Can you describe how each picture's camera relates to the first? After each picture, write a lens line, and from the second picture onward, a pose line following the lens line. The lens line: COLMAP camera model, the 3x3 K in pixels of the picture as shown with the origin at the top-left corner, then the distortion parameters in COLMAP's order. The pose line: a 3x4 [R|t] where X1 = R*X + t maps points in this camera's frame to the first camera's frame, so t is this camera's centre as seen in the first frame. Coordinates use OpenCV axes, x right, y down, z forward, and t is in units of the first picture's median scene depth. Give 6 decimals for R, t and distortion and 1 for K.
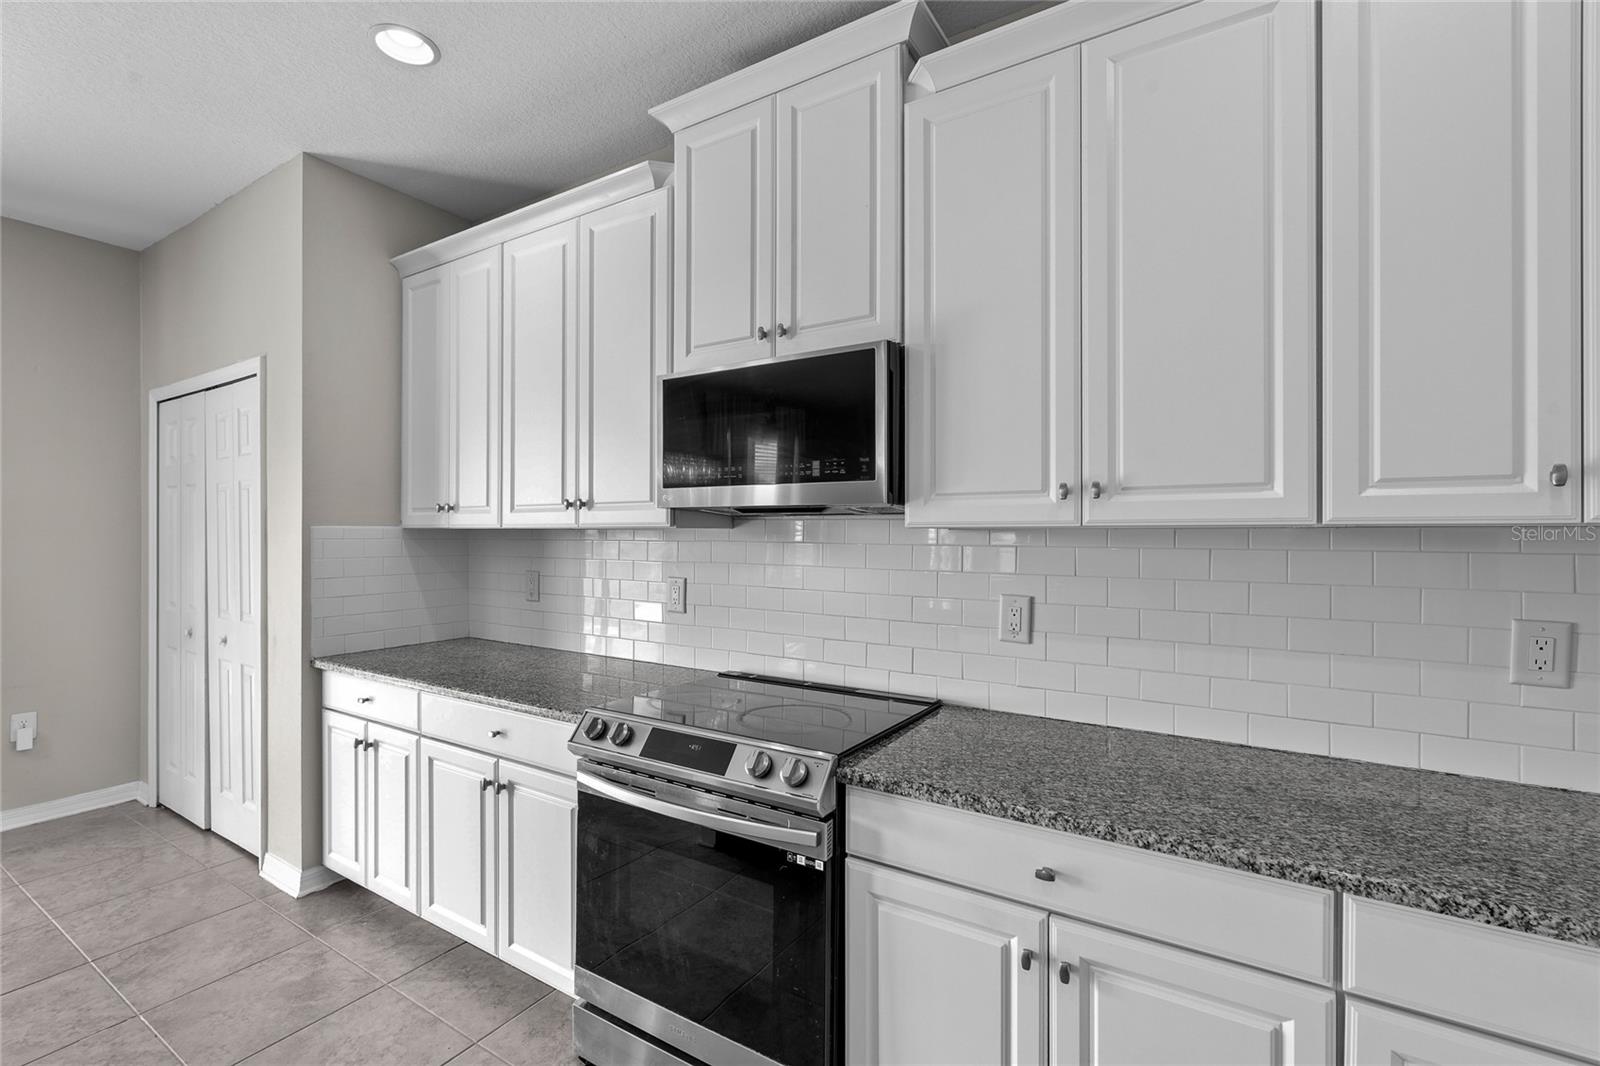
lens RADIAL K [[700.4, 0, 796.7], [0, 700.4, 536.1], [0, 0, 1]] dist [-0.008692, 0.001006]
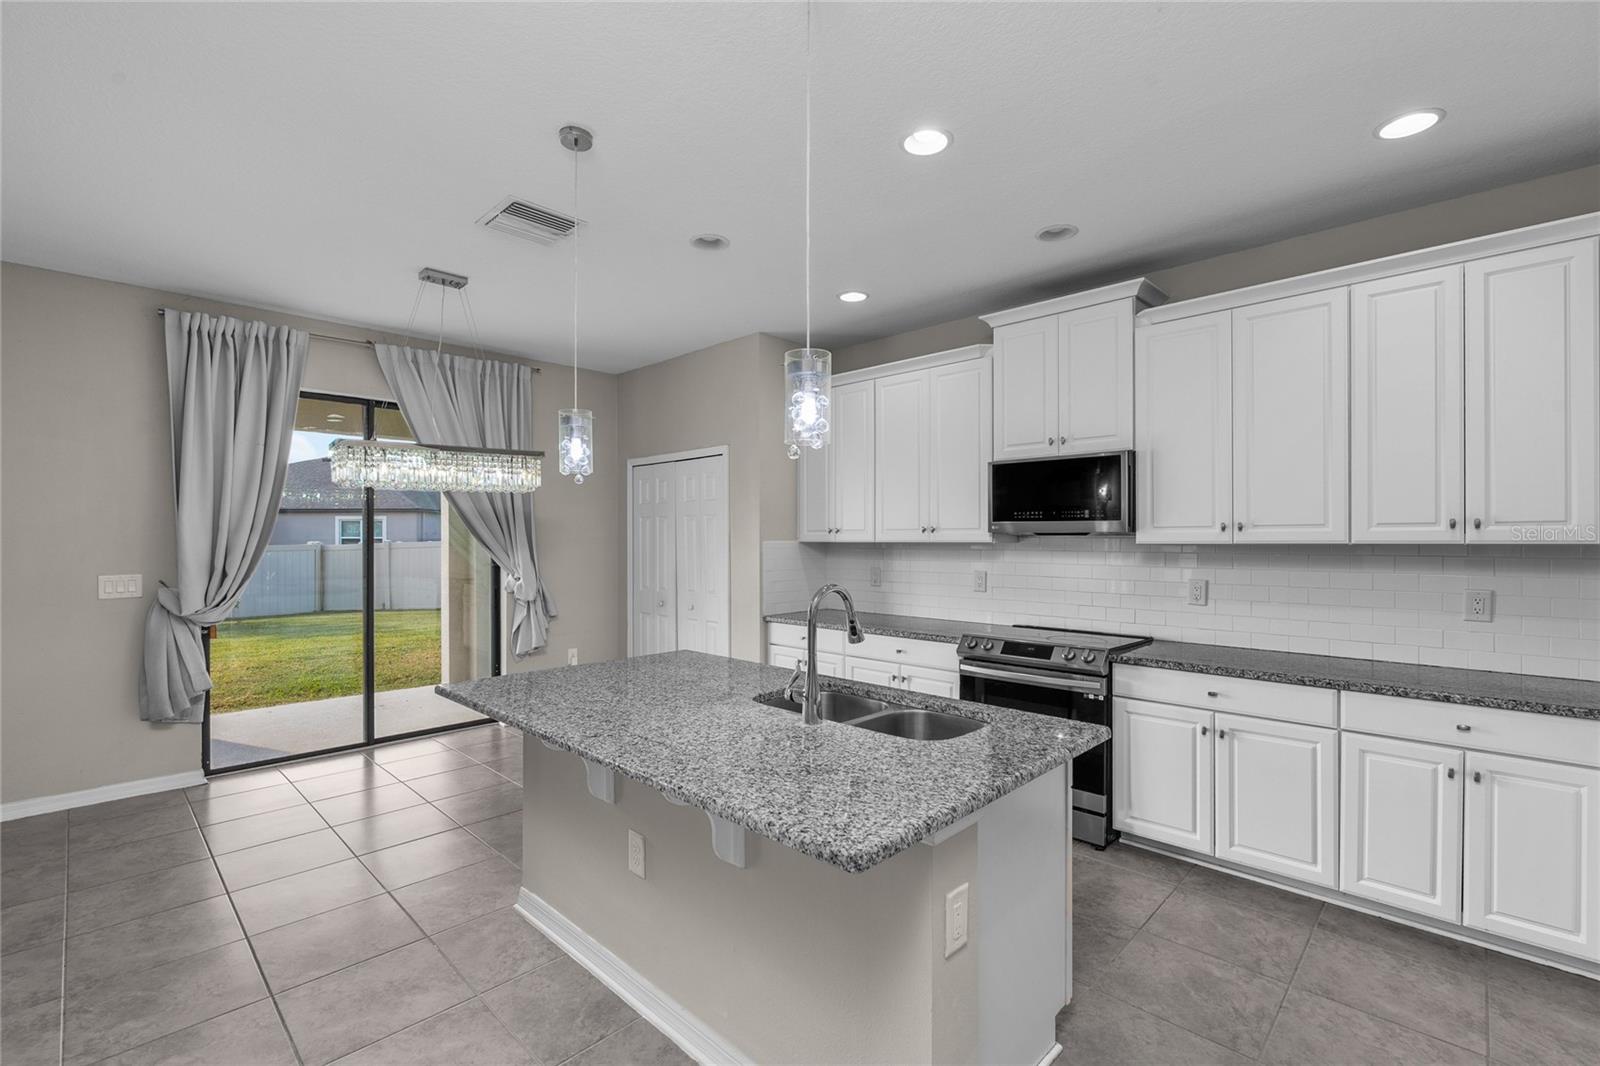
lens RADIAL K [[700.4, 0, 797.4], [0, 700.4, 543.1], [0, 0, 1]] dist [-0.008692, 0.001006]
pose [[0.978052, -0.002063, -0.208352, -0.421872], [0.002417, 0.999996, 0.001442, -0.021733], [0.208348, -0.001914, 0.978053, -1.288519]]
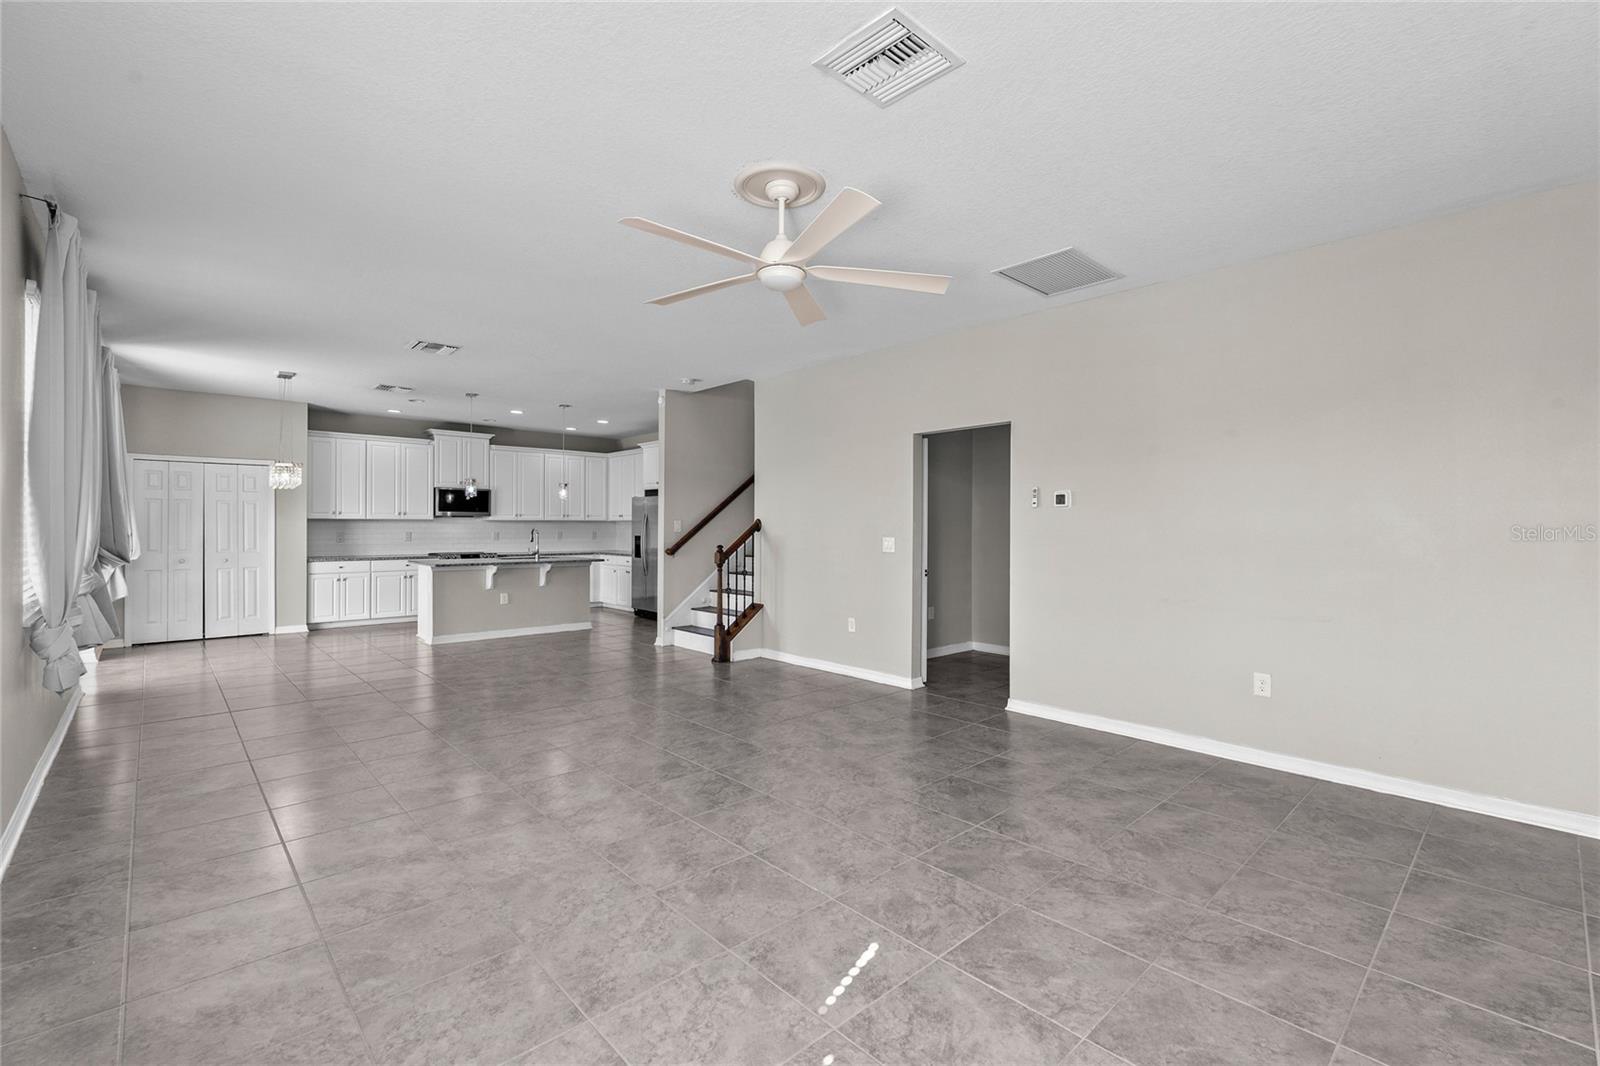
lens RADIAL K [[700.4, 0, 805.0], [0, 700.4, 529.2], [0, 0, 1]] dist [-0.008692, 0.001006]
pose [[0.250005, -0.003471, 0.968238, -5.723222], [0.003804, 0.999989, 0.002602, 0.067805], [-0.968237, 0.003033, 0.250015, -3.588025]]
